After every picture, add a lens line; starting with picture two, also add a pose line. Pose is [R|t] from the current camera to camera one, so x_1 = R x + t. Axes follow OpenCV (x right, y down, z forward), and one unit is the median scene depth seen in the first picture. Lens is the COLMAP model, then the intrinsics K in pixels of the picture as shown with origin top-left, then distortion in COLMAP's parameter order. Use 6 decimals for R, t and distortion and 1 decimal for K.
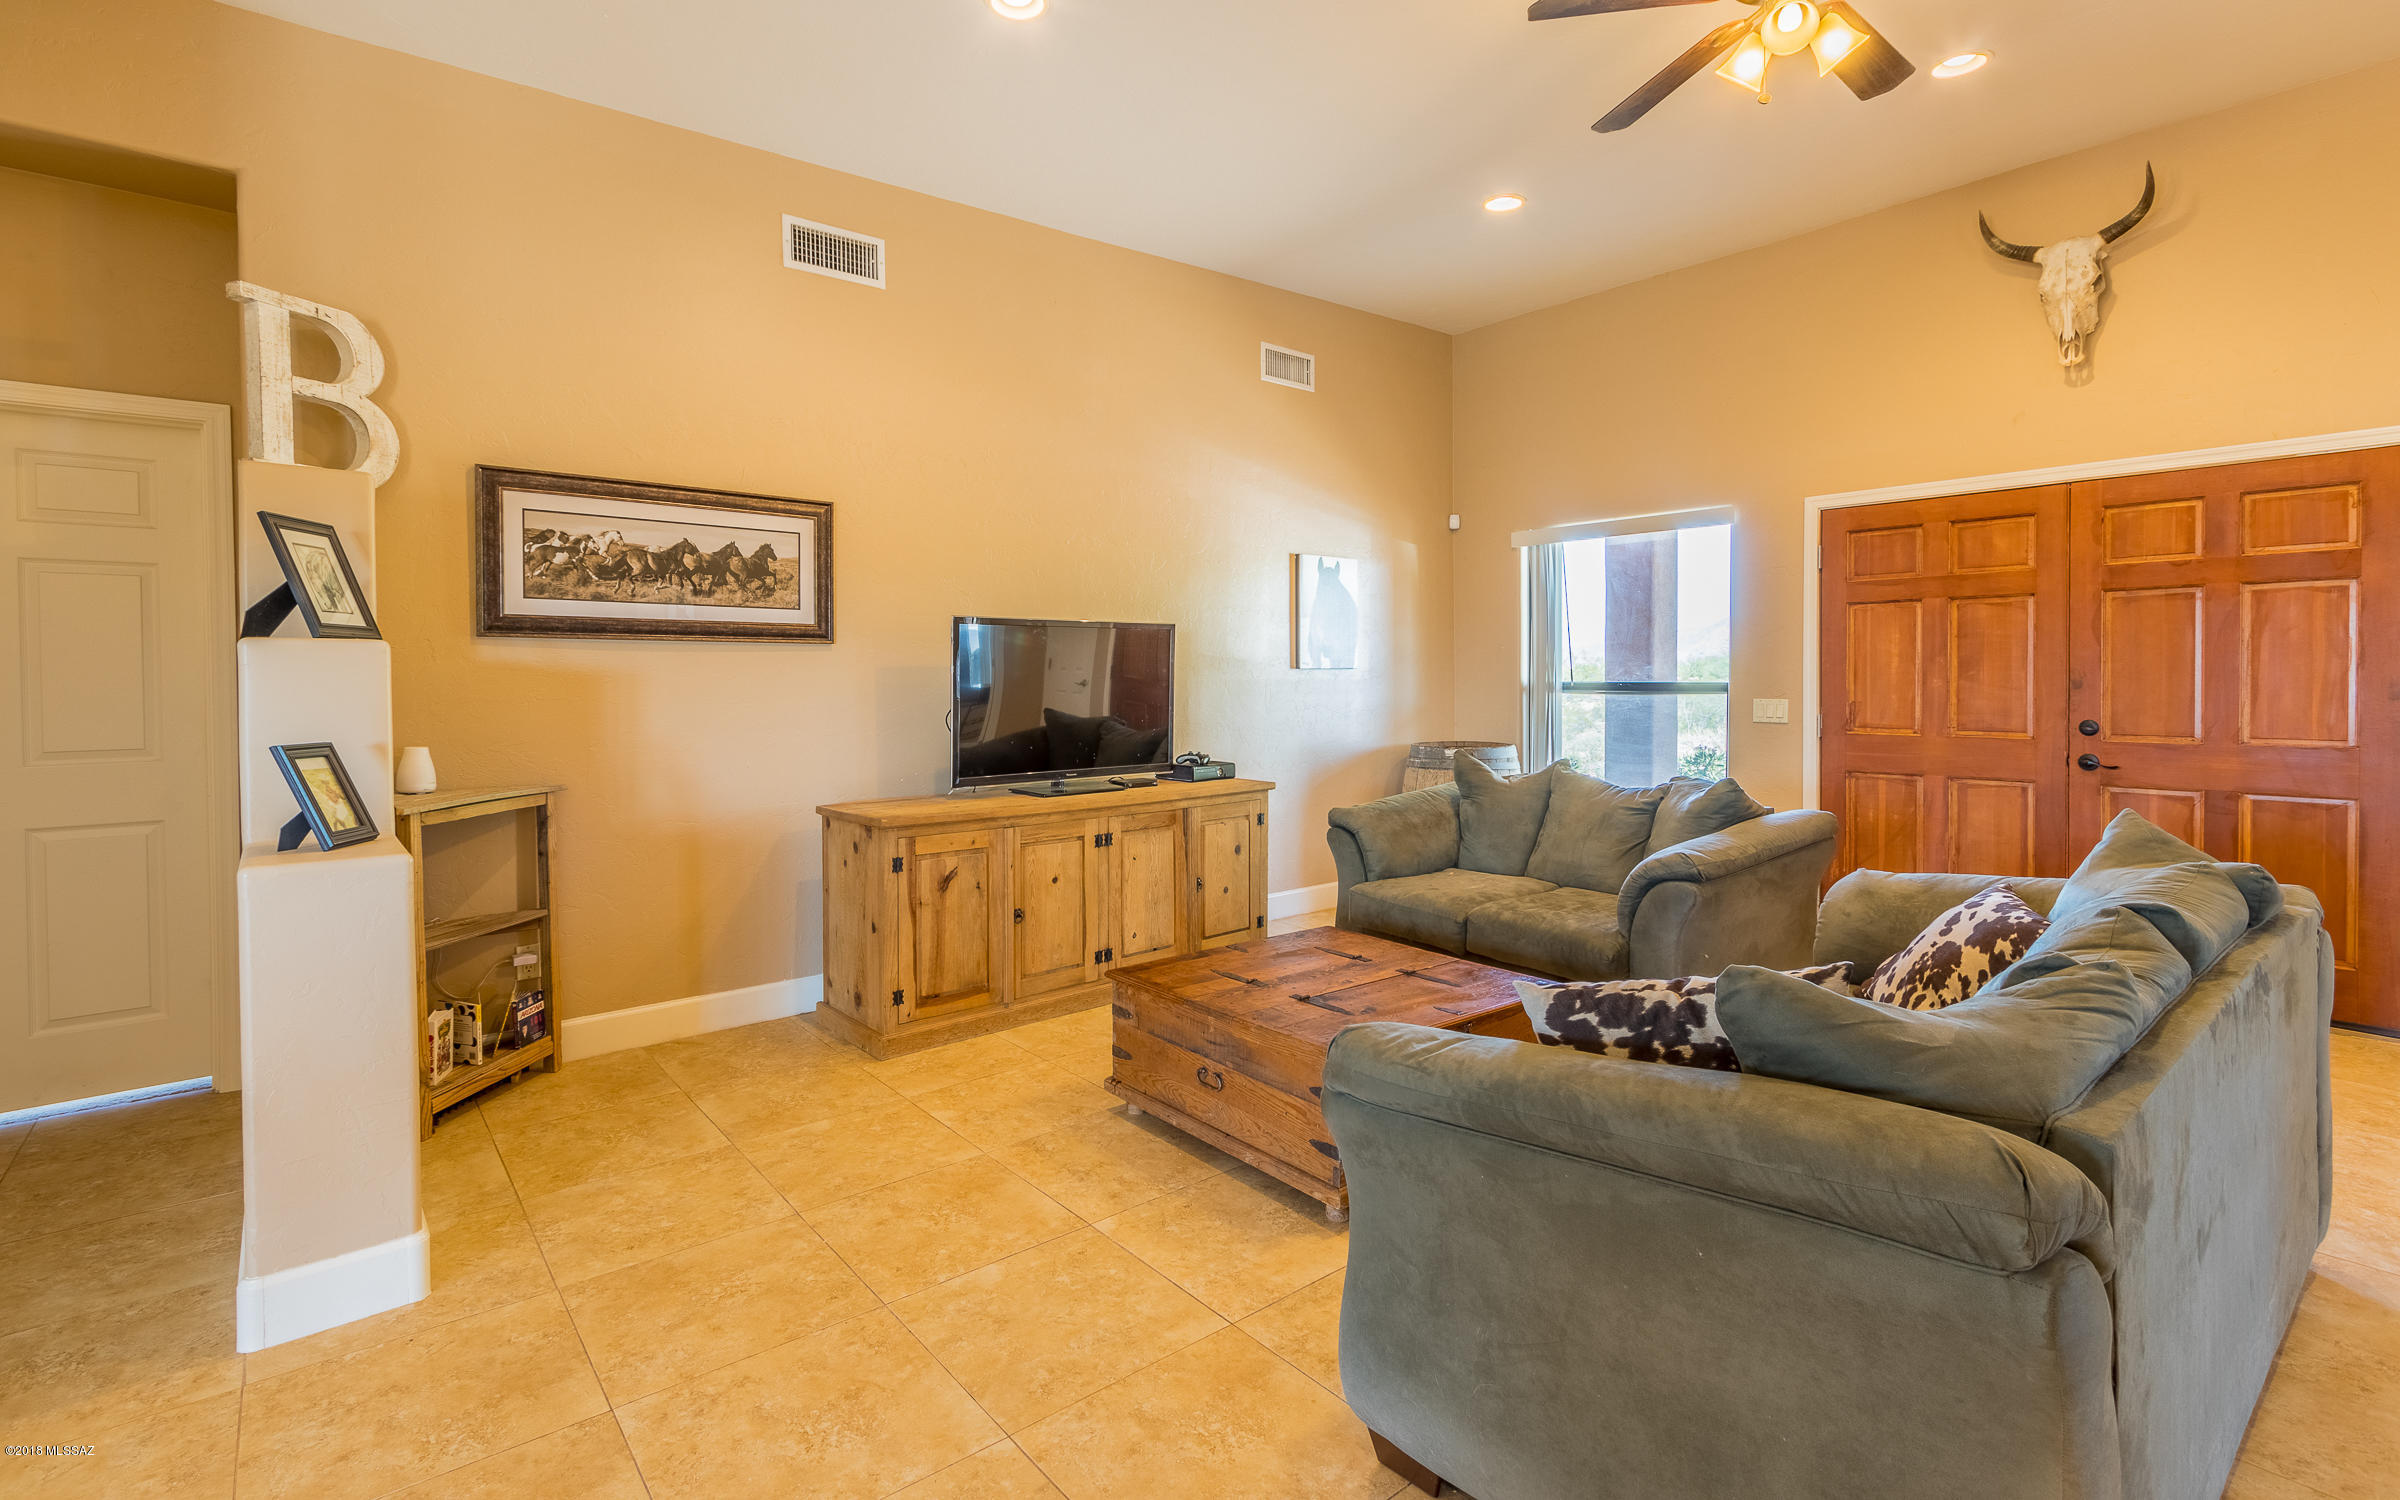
lens RADIAL K [[1115.2, 0, 1198.9], [0, 1115.2, 735.1], [0, 0, 1]] dist [-0.001150, -0.000044]
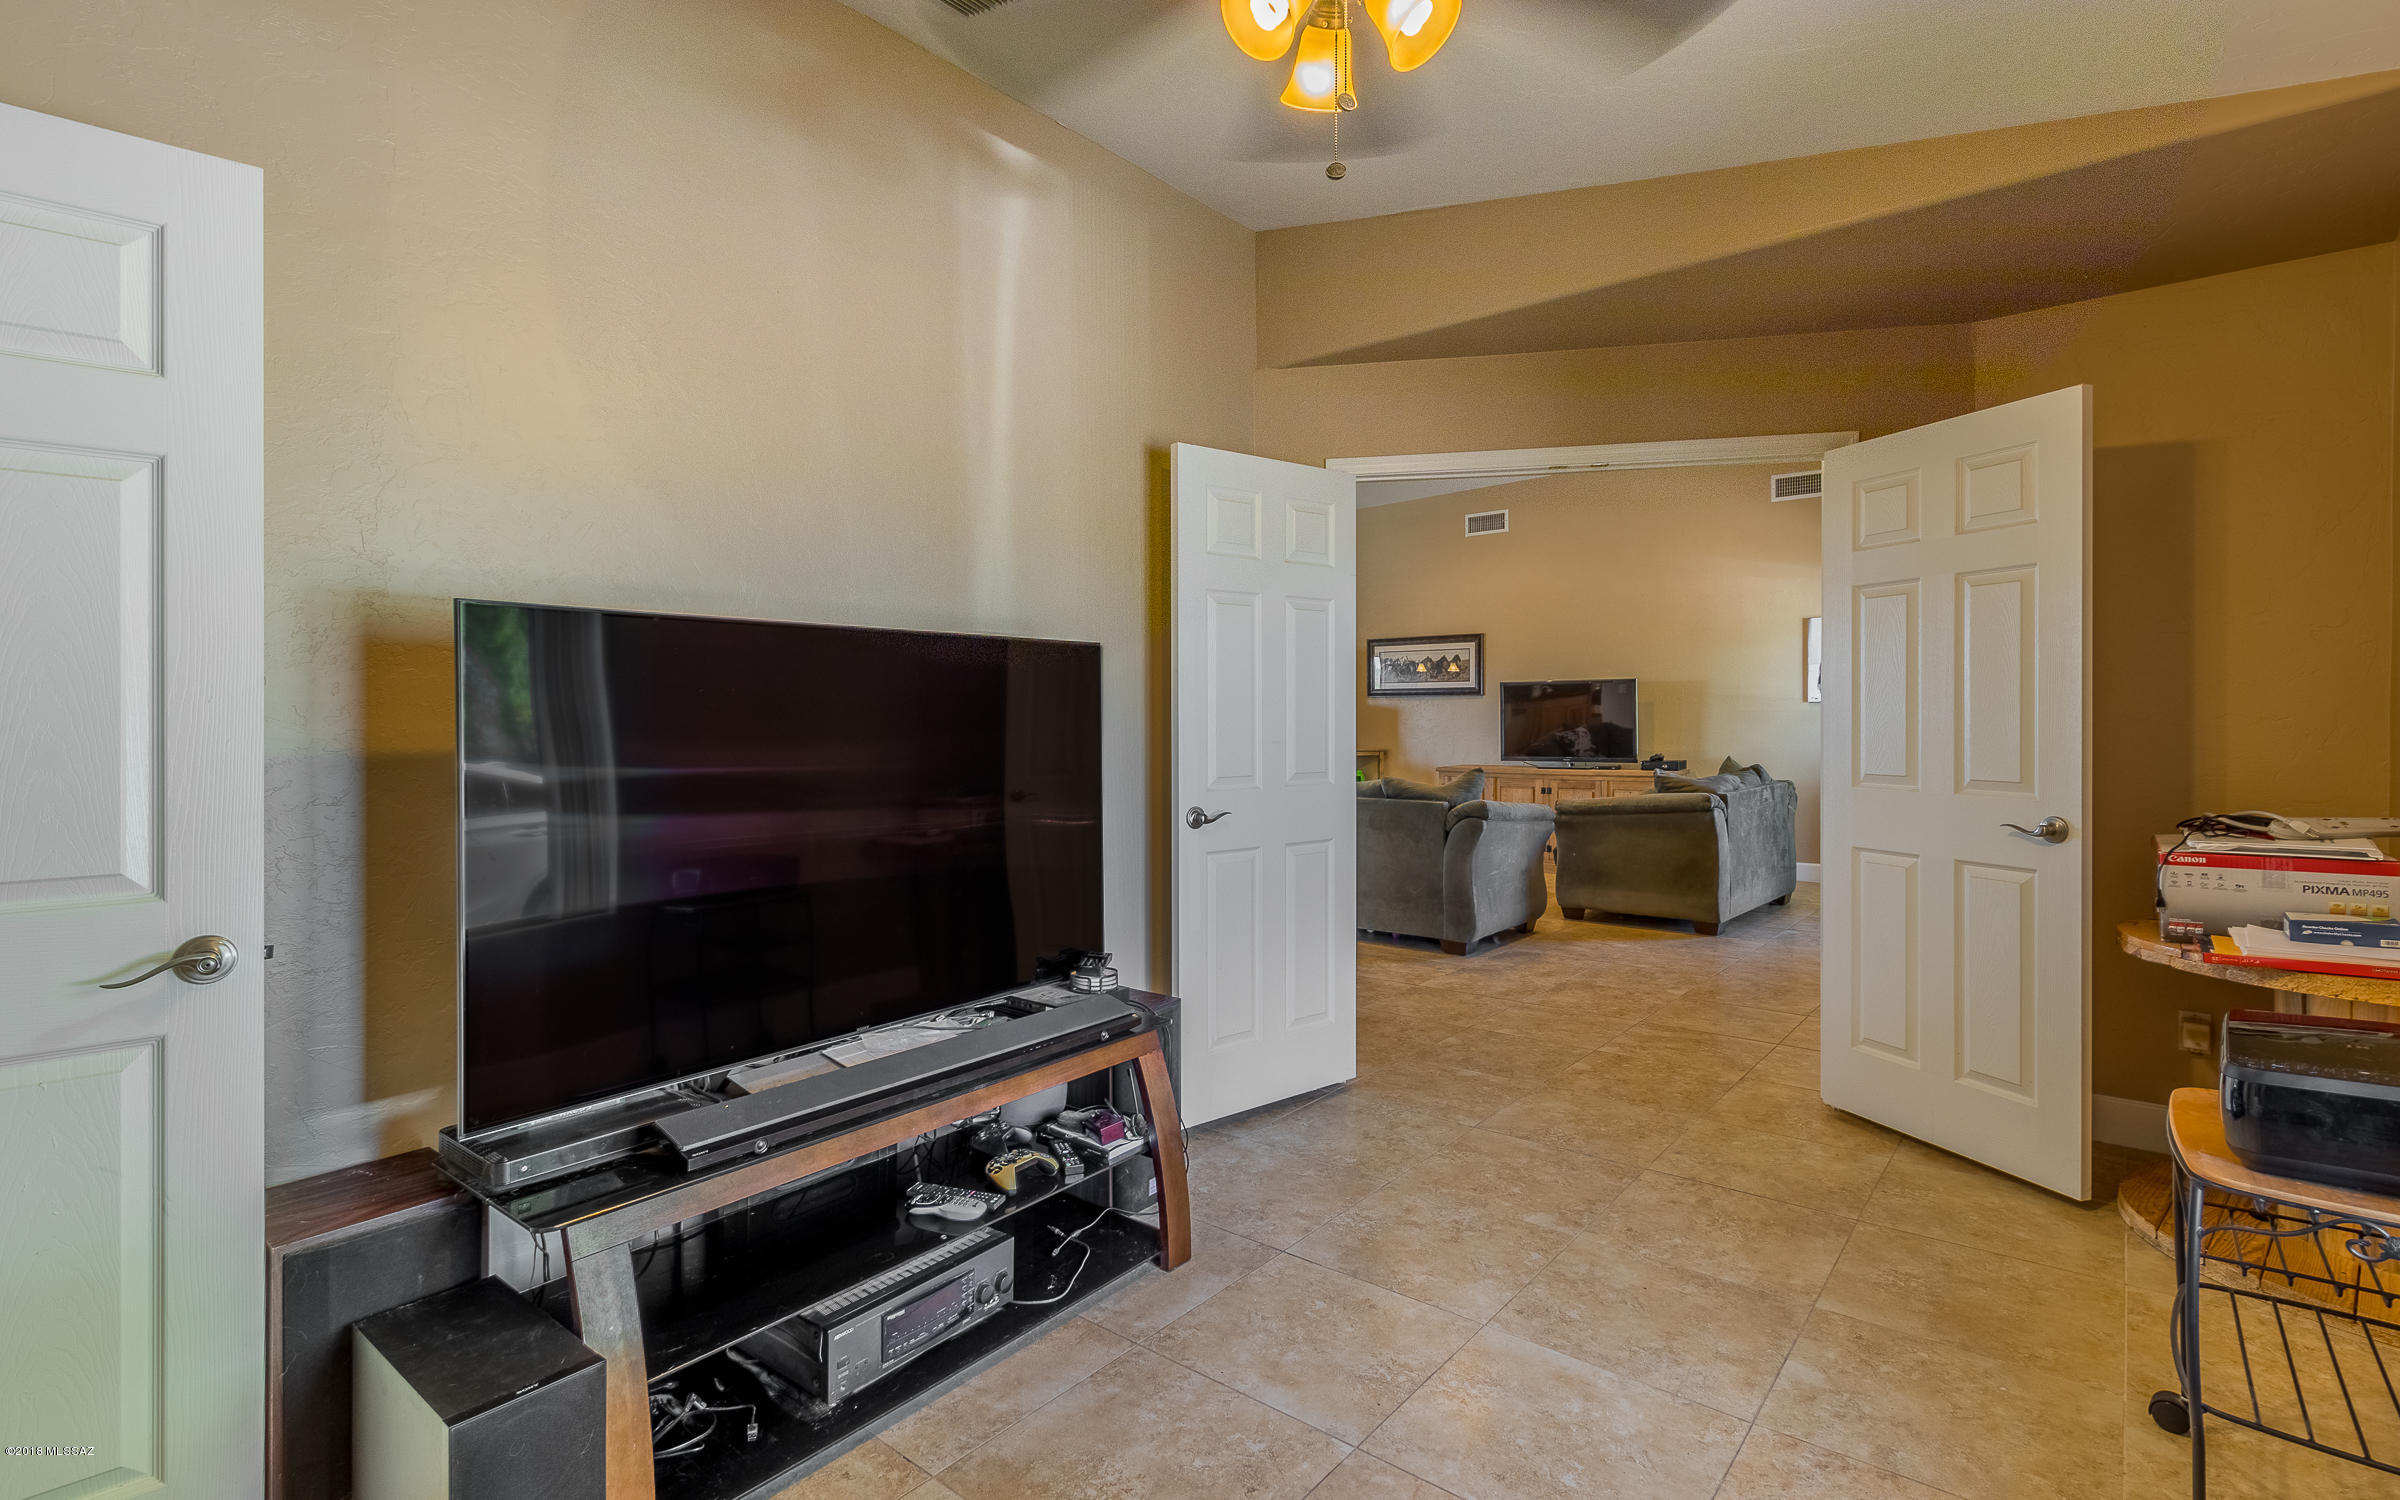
lens RADIAL K [[1115.2, 0, 1199.5], [0, 1115.2, 734.9], [0, 0, 1]] dist [-0.001150, -0.000044]
pose [[0.208394, 0.014010, -0.977945, 1.754234], [-0.037187, 0.999288, 0.006392, 0.004530], [0.977338, 0.035035, 0.208767, -0.028728]]
